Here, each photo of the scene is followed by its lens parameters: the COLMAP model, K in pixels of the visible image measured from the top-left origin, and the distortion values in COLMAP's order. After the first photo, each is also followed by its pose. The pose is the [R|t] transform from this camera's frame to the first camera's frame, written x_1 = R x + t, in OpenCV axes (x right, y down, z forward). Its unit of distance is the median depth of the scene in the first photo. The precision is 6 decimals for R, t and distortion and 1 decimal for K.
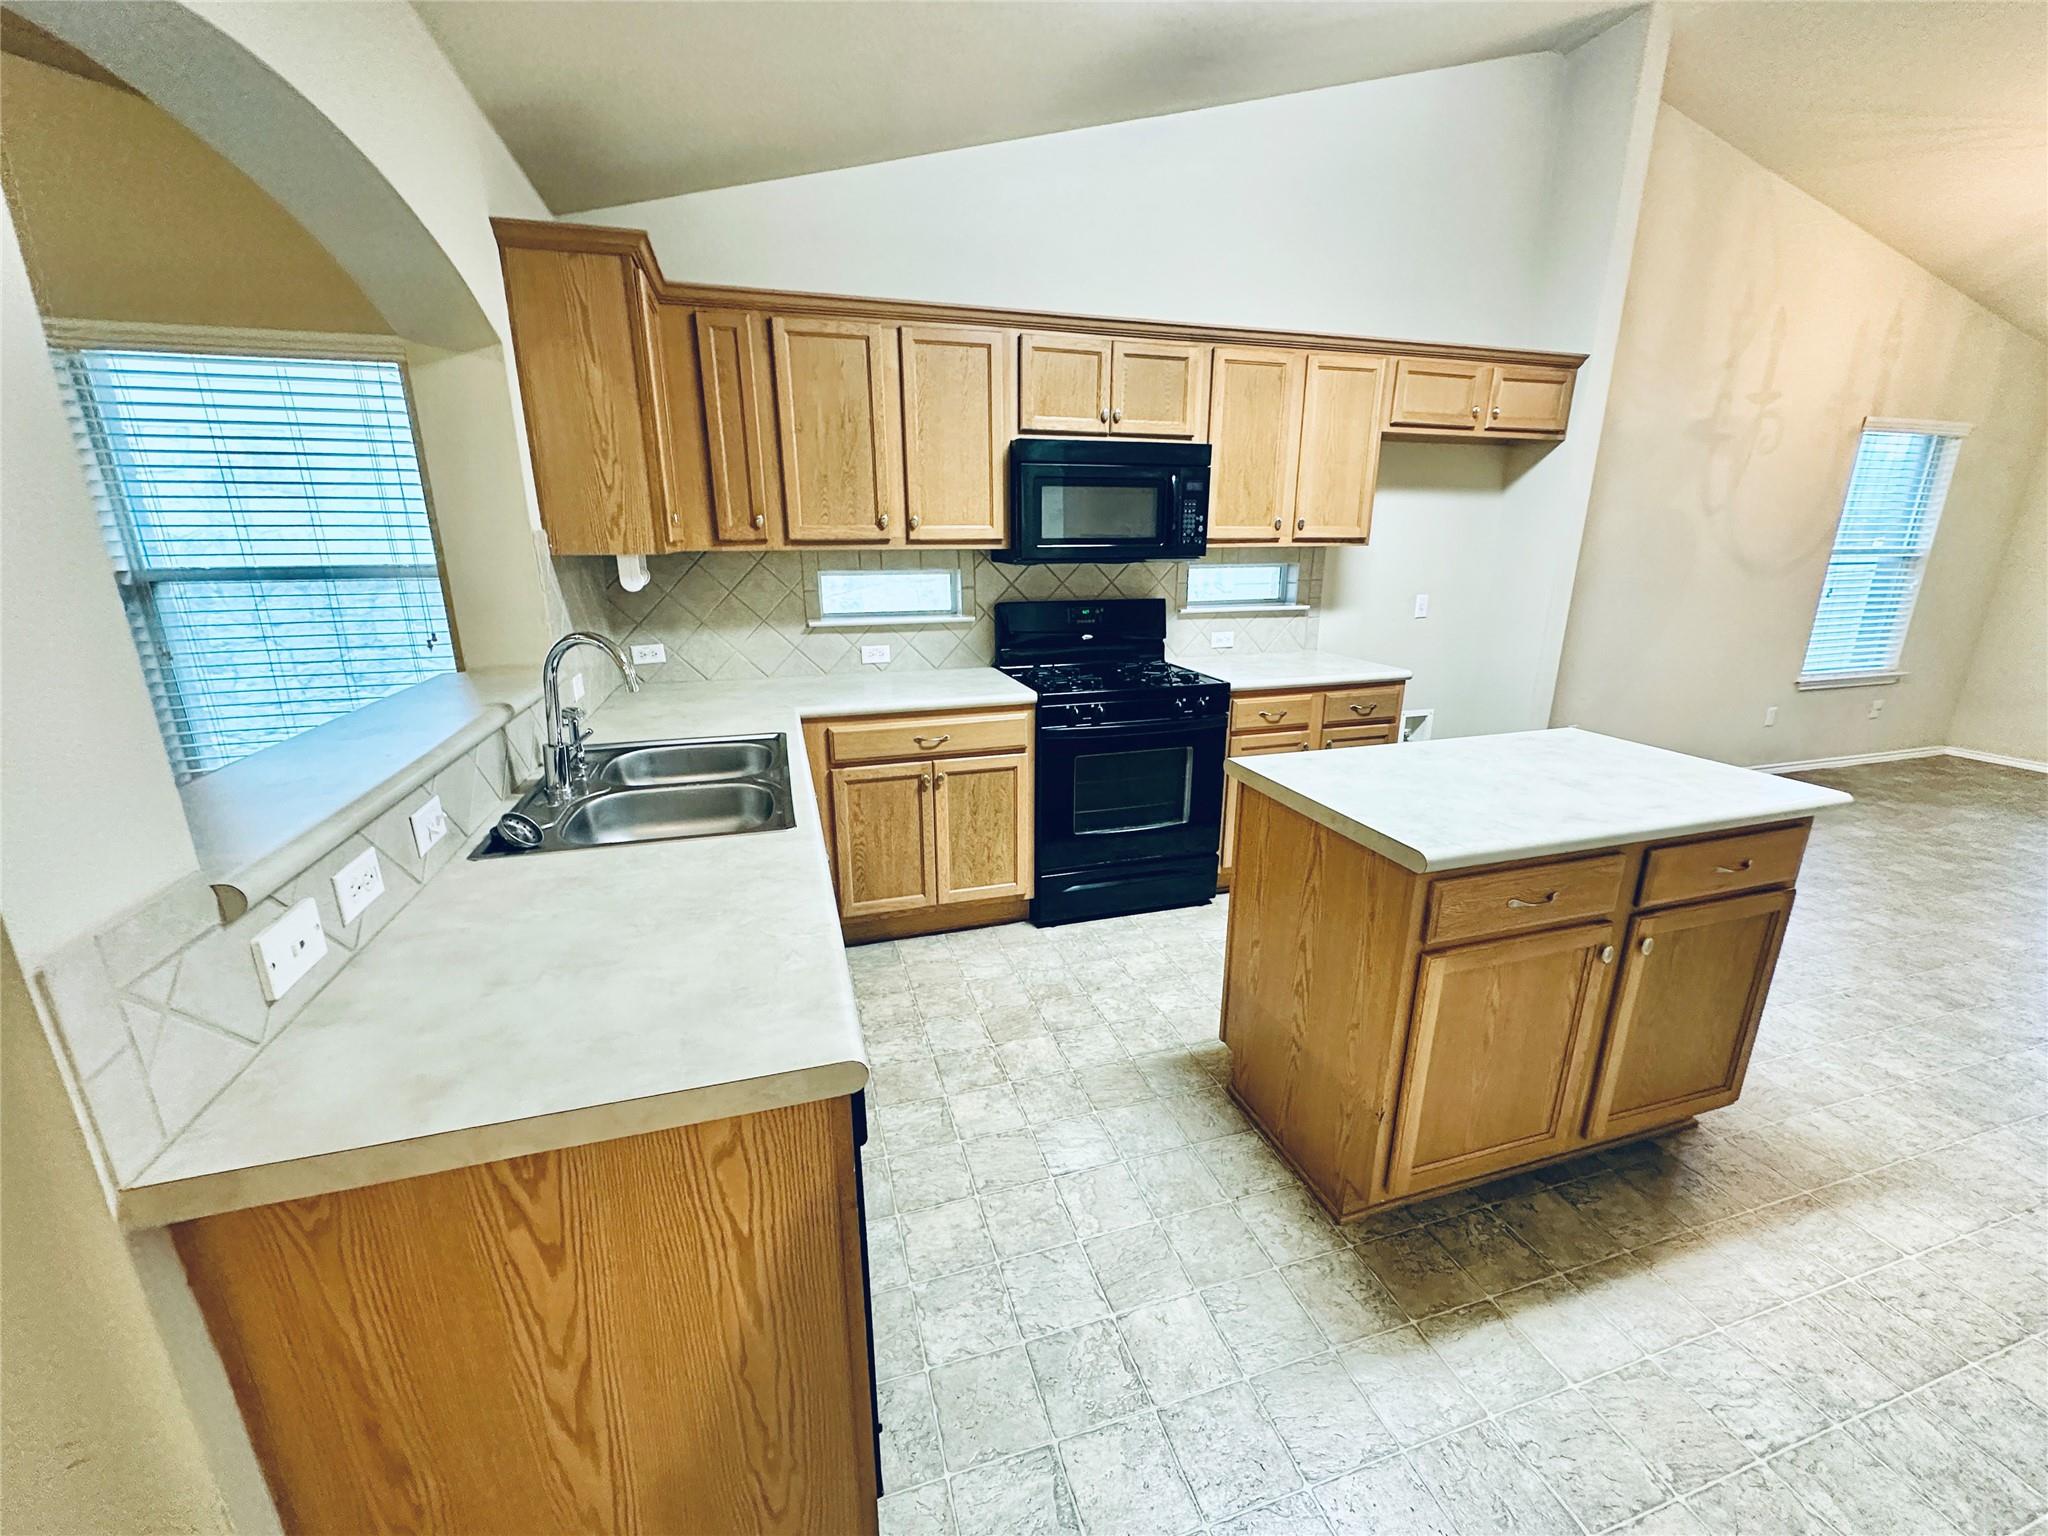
lens RADIAL K [[815.8, 0, 1019.9], [0, 815.8, 763.2], [0, 0, 1]] dist [-0.003619, 0.000852]
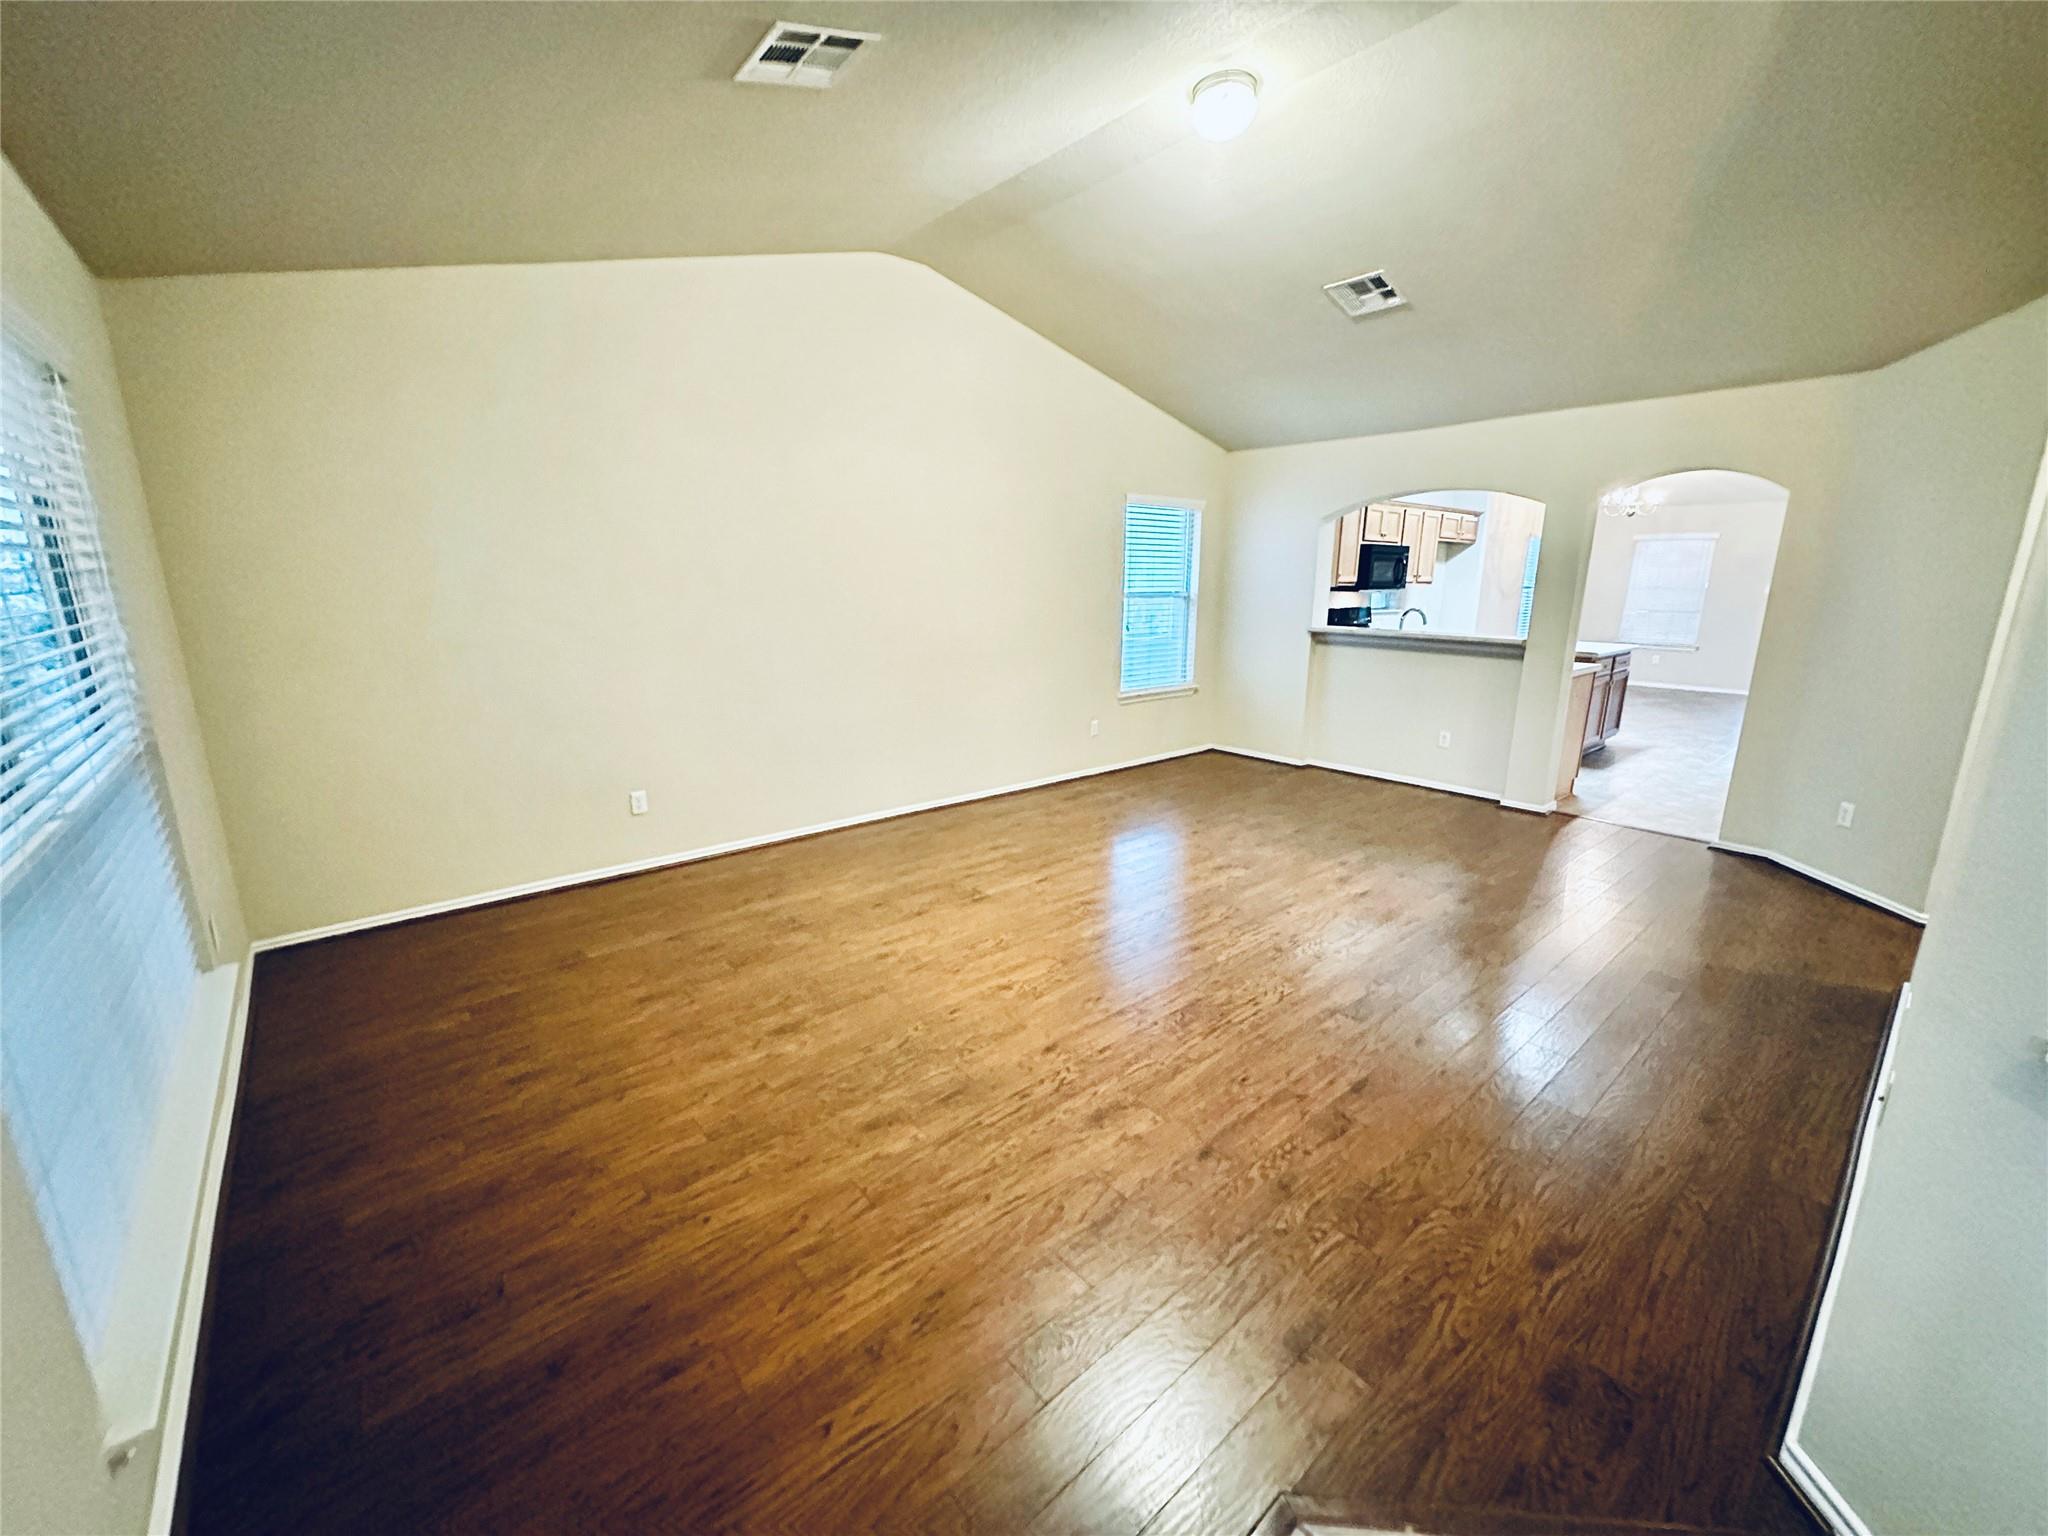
lens RADIAL K [[815.8, 0, 1025.1], [0, 815.8, 766.0], [0, 0, 1]] dist [-0.003619, 0.000852]
pose [[0.919085, -0.082141, 0.385403, -1.949060], [0.097813, 0.994979, -0.021197, 0.242965], [-0.381727, 0.057179, 0.922505, -0.892151]]
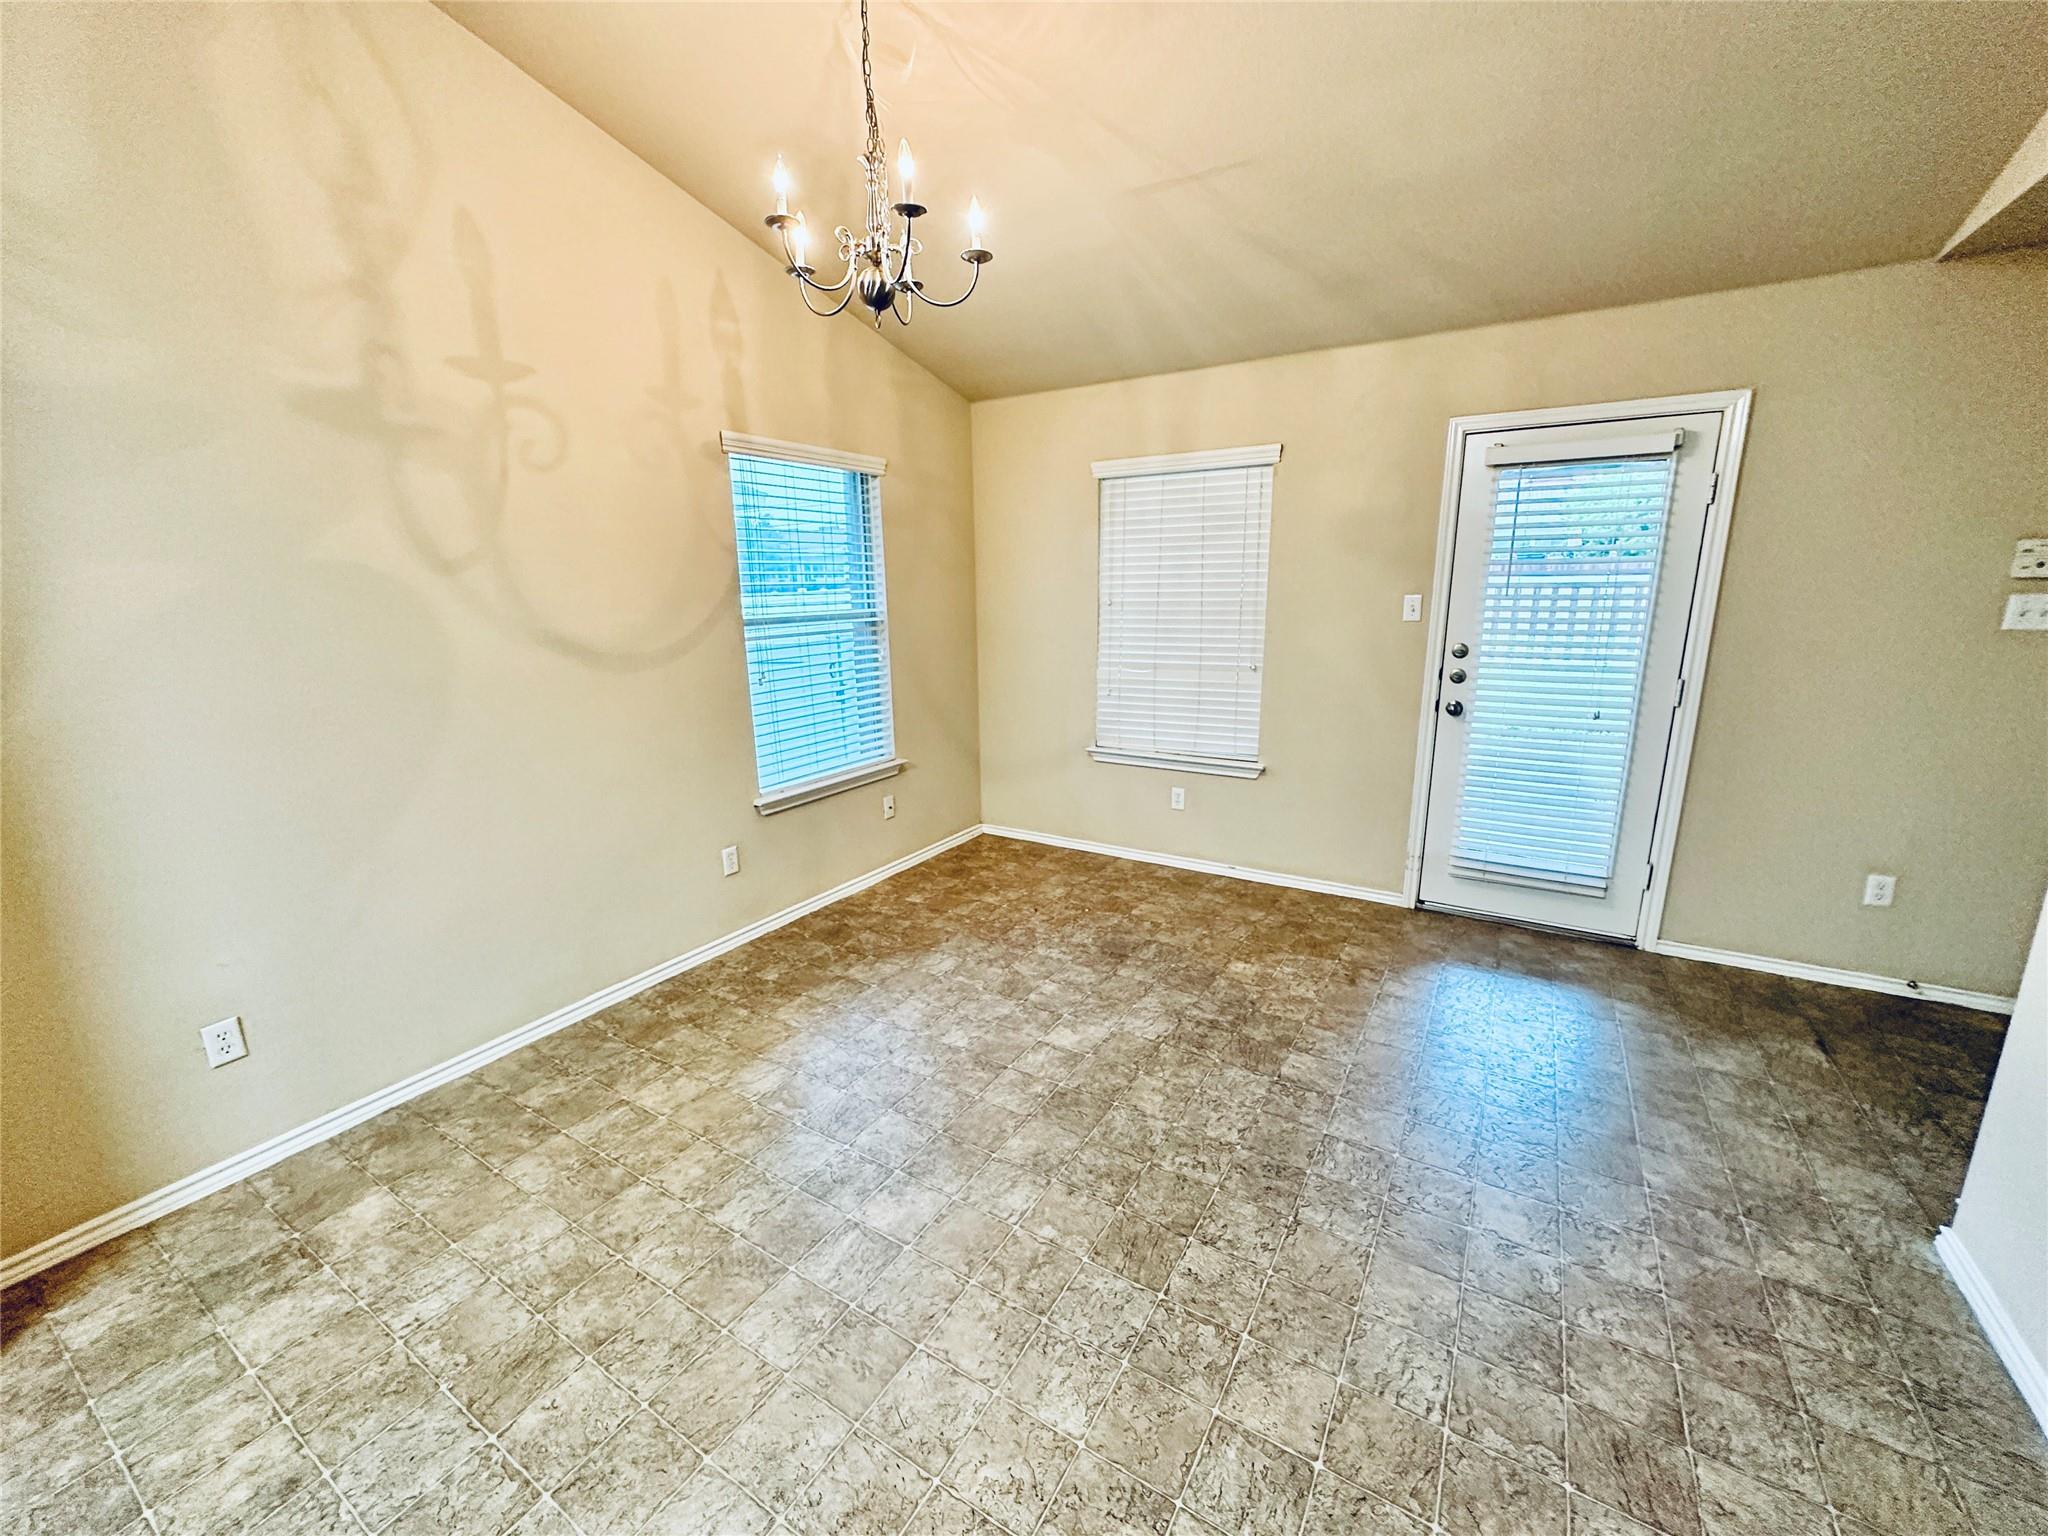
lens RADIAL K [[815.8, 0, 1012.5], [0, 815.8, 762.6], [0, 0, 1]] dist [-0.003619, 0.000852]
pose [[0.755054, -0.153752, 0.637381, 1.120626], [0.193910, 0.980995, 0.006932, -0.161300], [-0.626333, 0.118360, 0.770518, 0.520931]]
